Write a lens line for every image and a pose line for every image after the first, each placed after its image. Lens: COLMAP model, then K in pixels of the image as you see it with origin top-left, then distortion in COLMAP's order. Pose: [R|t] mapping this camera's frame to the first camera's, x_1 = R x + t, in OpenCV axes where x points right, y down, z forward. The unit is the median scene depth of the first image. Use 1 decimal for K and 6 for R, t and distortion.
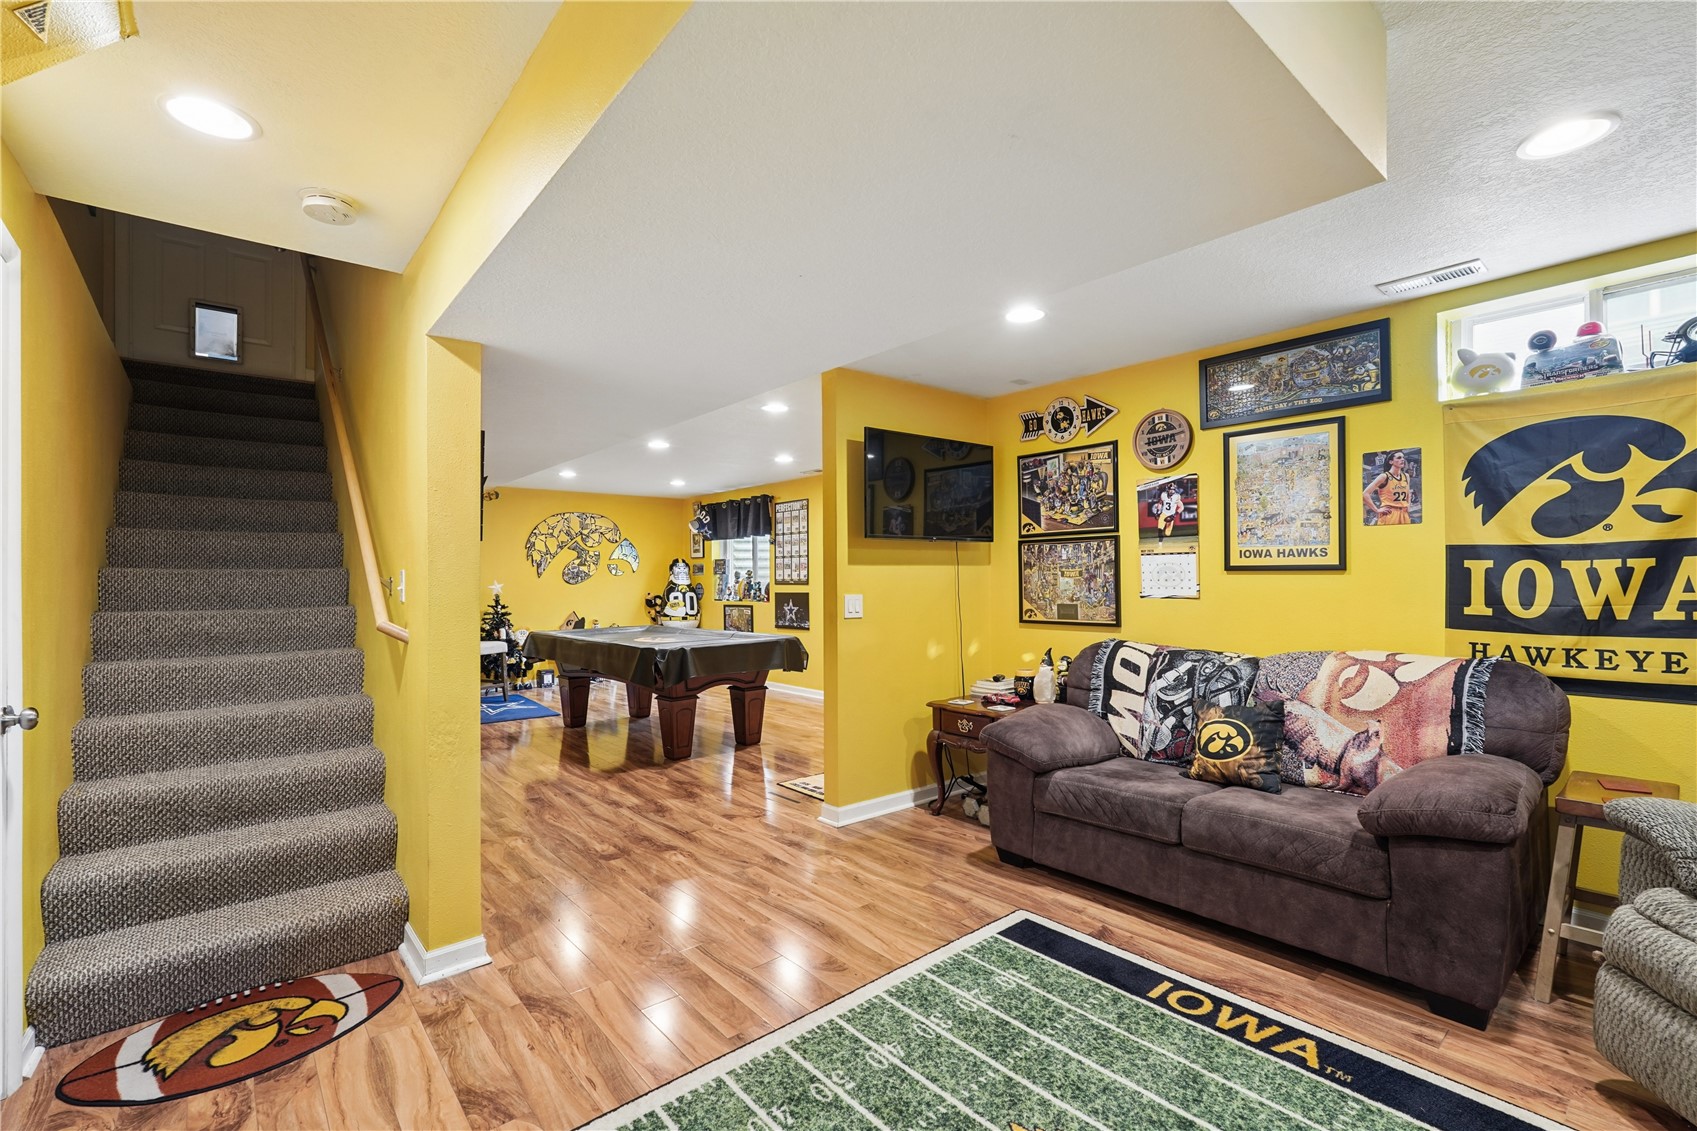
lens RADIAL K [[745.7, 0, 836.1], [0, 745.7, 570.3], [0, 0, 1]] dist [-0.001611, 0.000195]
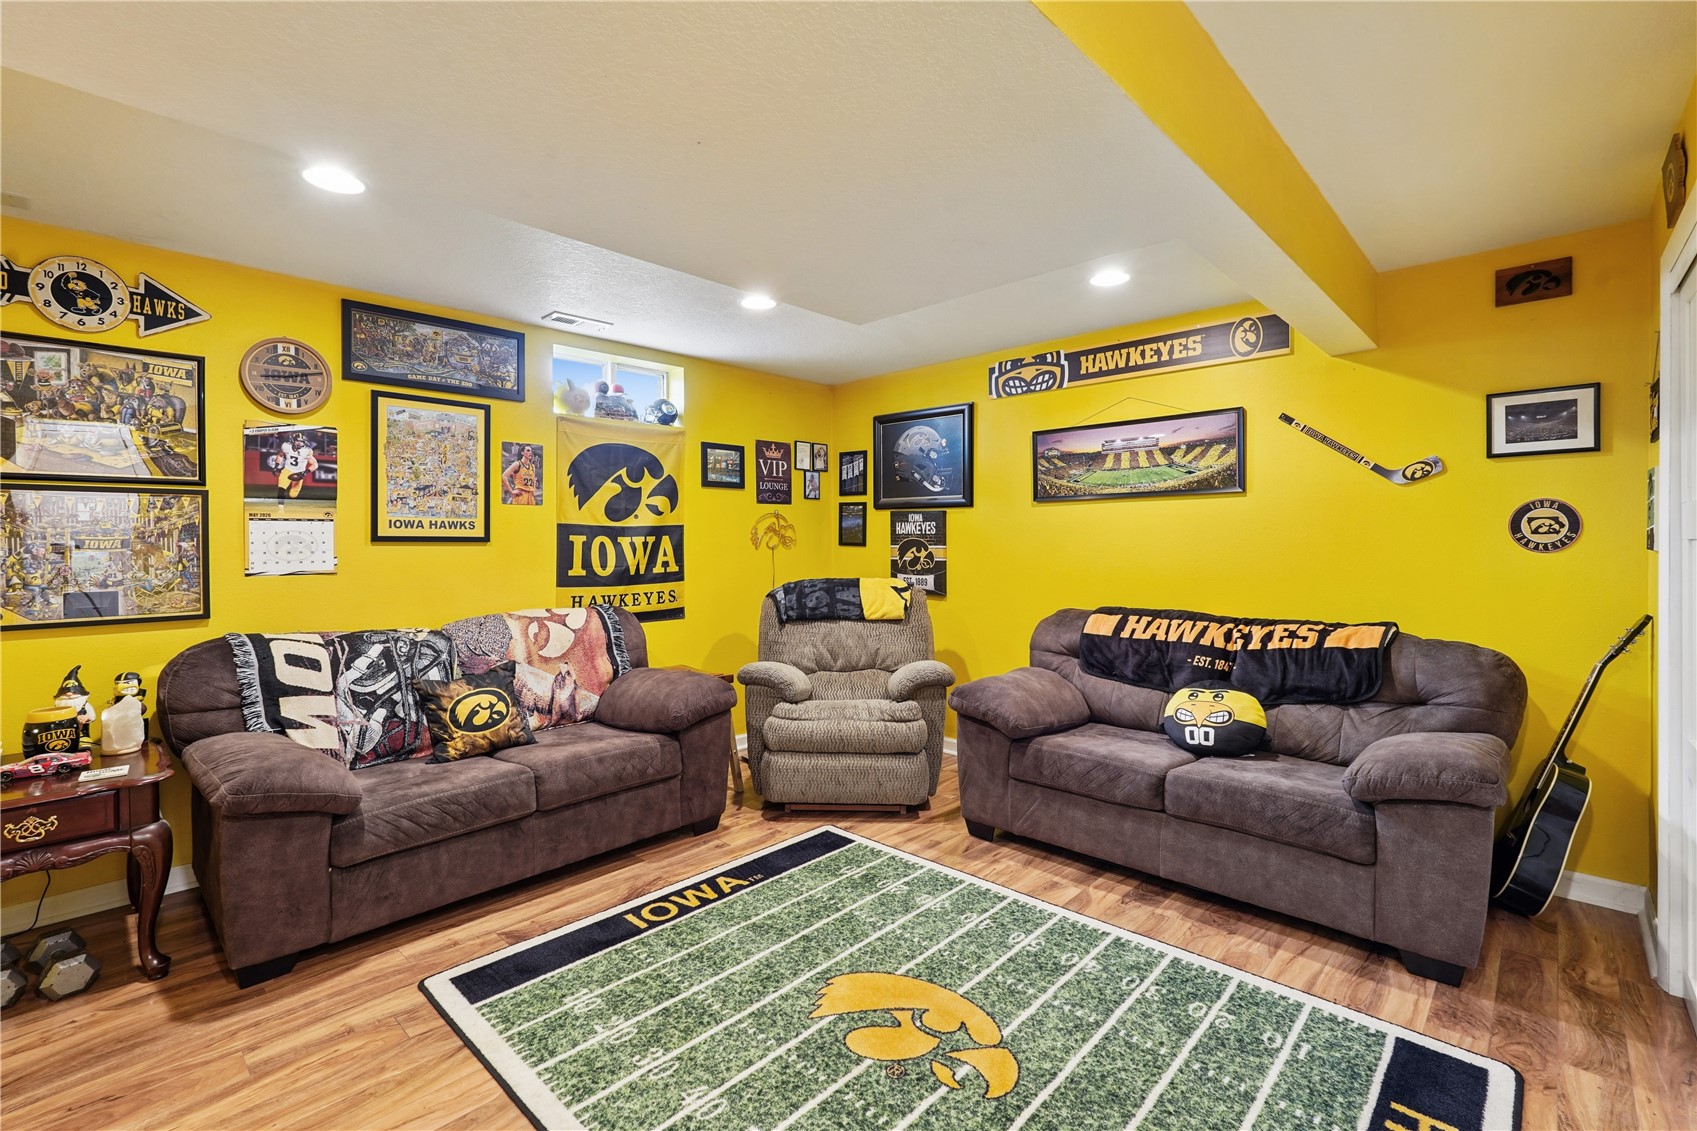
lens RADIAL K [[761.7, 0, 845.7], [0, 761.7, 544.3], [0, 0, 1]] dist [-0.002764, -0.000035]
pose [[-0.107916, 0.006129, 0.994141, -0.560069], [-0.004514, 0.999968, -0.006655, 0.009224], [-0.994150, -0.005206, -0.107885, 0.633935]]
